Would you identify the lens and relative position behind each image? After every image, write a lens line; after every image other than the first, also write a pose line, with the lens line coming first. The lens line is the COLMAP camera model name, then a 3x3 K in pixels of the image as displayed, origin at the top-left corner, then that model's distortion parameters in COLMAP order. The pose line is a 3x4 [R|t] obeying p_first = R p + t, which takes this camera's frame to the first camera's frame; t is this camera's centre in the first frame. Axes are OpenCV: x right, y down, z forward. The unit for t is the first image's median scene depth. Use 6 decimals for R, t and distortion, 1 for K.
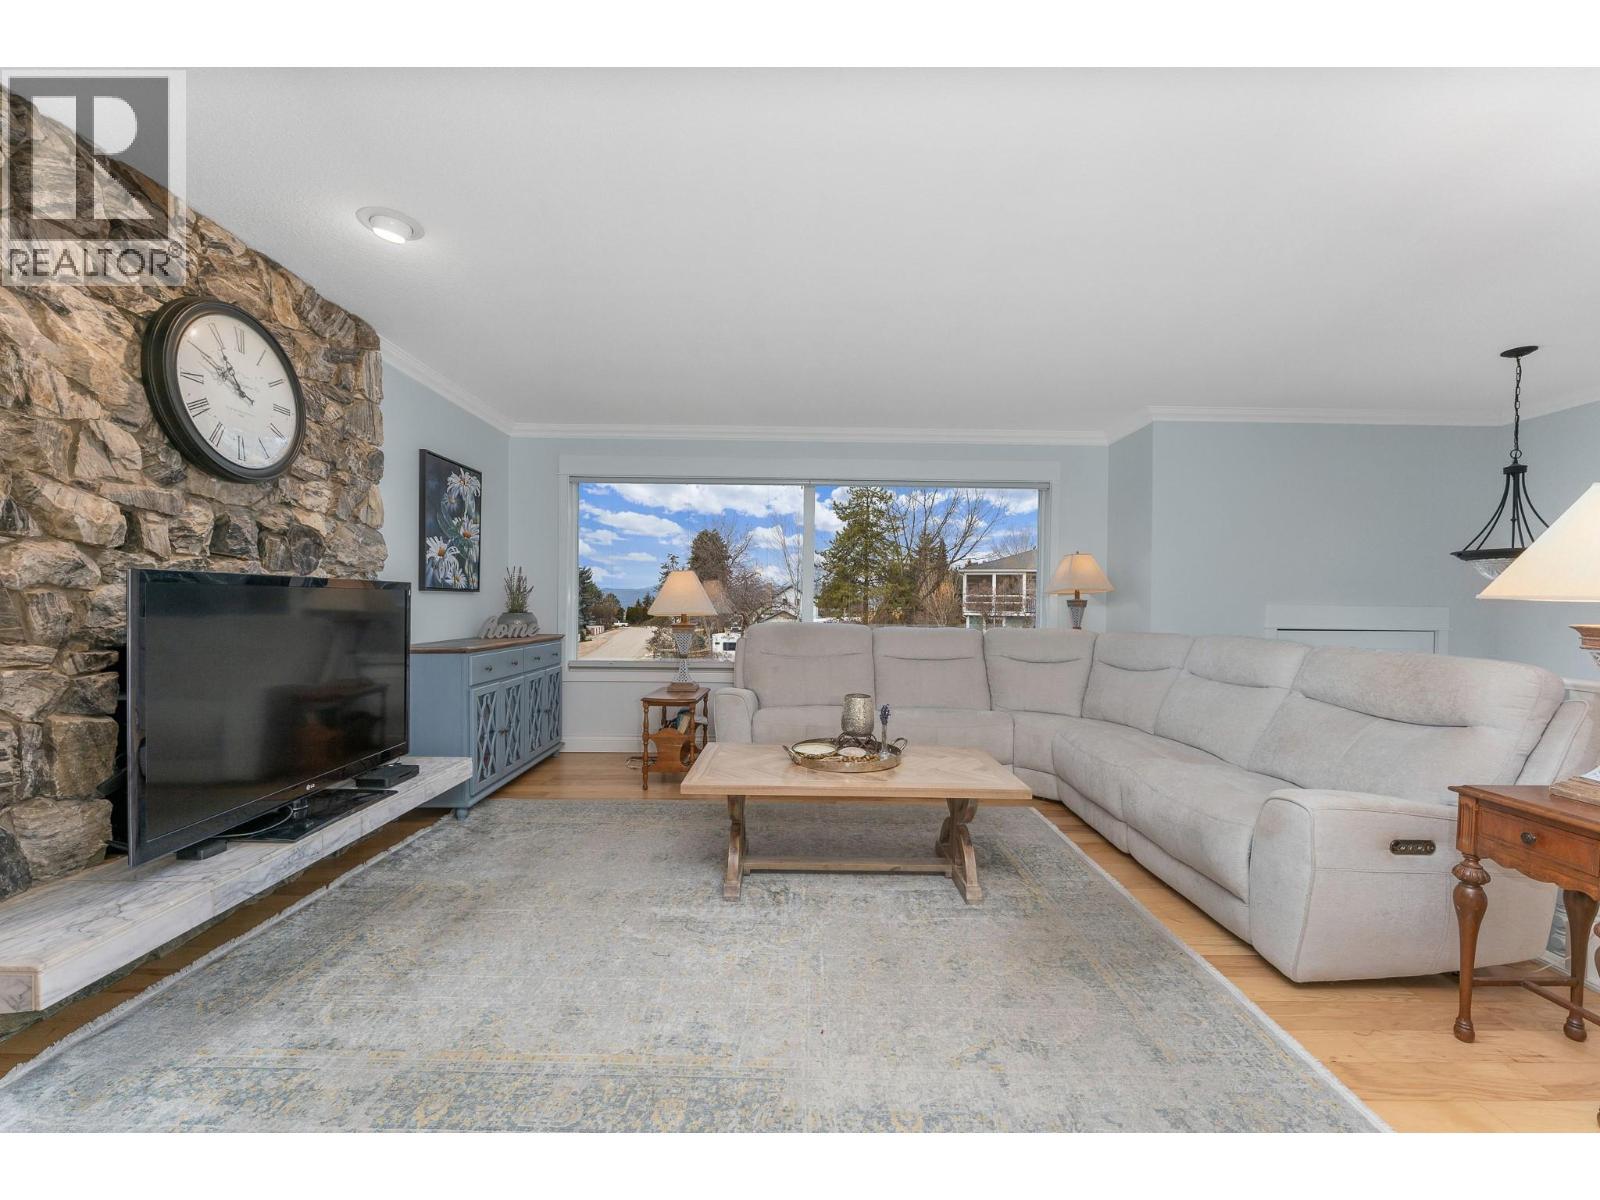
lens RADIAL K [[651.6, 0, 804.3], [0, 651.6, 608.9], [0, 0, 1]] dist [-0.003292, -0.000054]
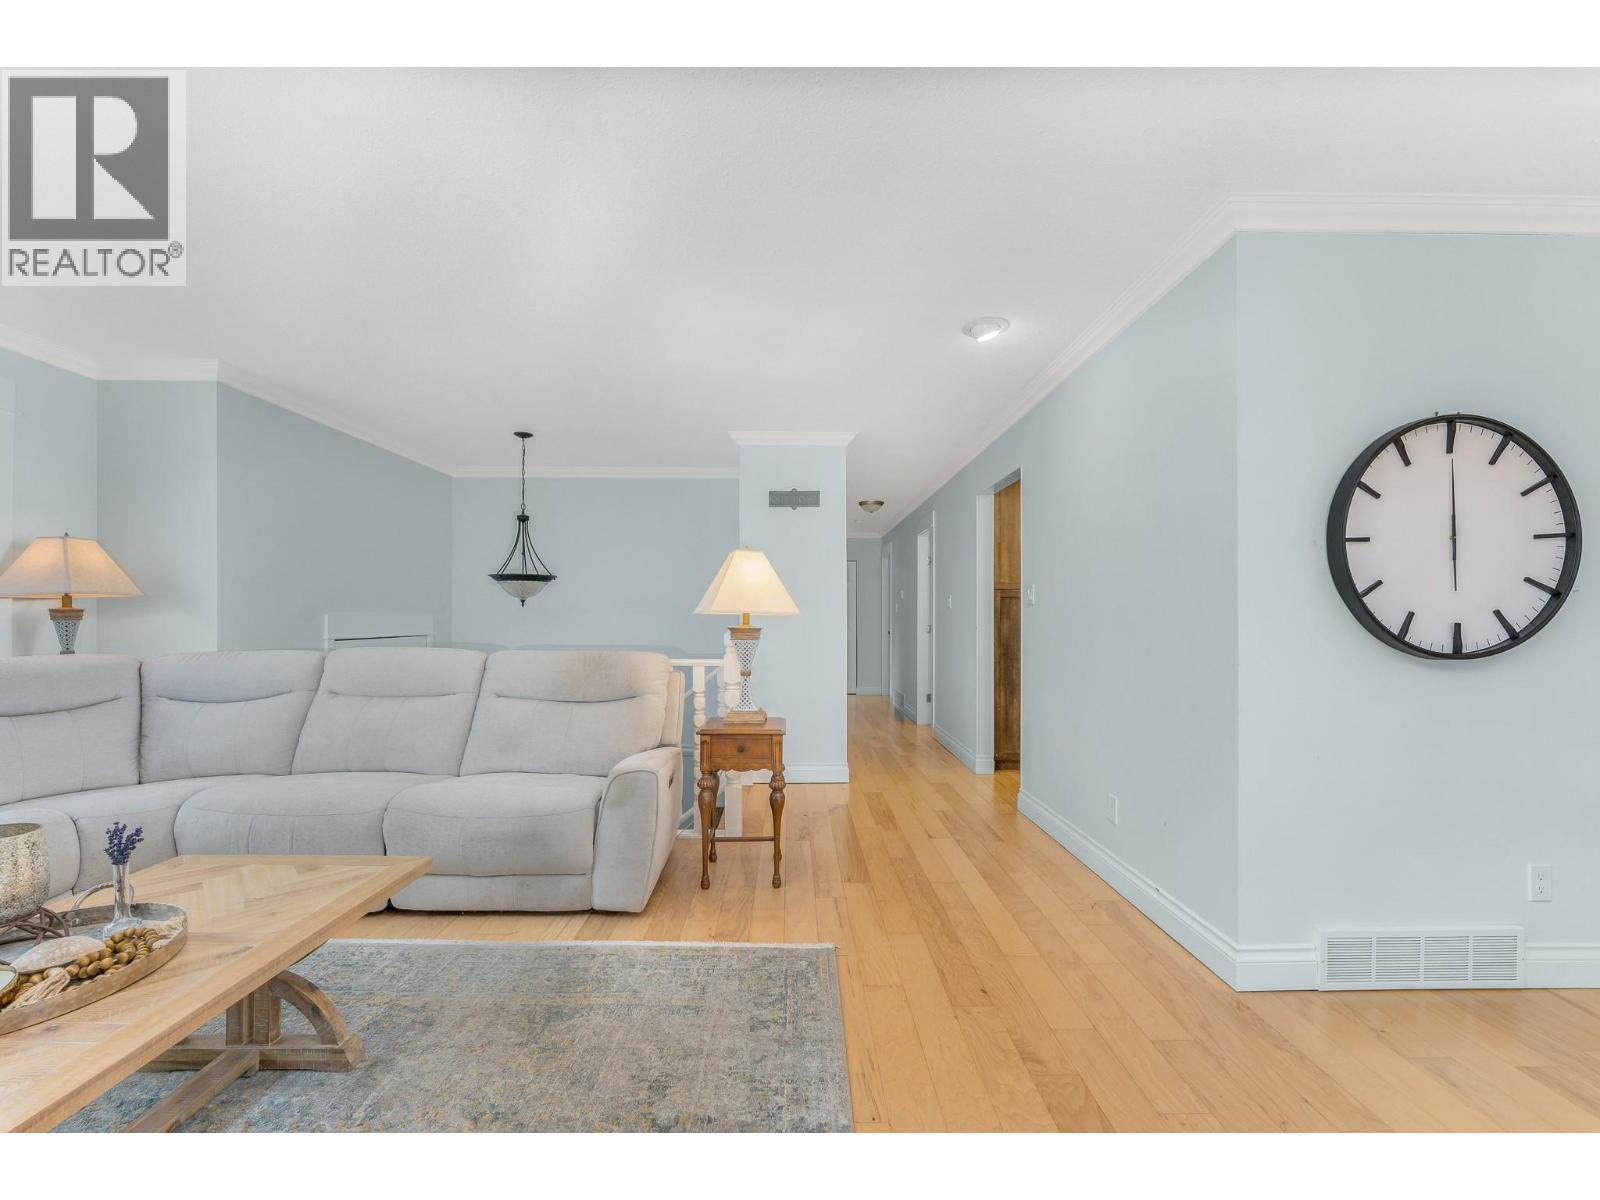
lens RADIAL K [[651.6, 0, 801.3], [0, 651.6, 611.2], [0, 0, 1]] dist [-0.003292, -0.000054]
pose [[-0.006460, 0.001619, 0.999978, -0.357720], [0.007849, 0.999968, -0.001568, -0.007778], [-0.999948, 0.007839, -0.006473, 0.468990]]
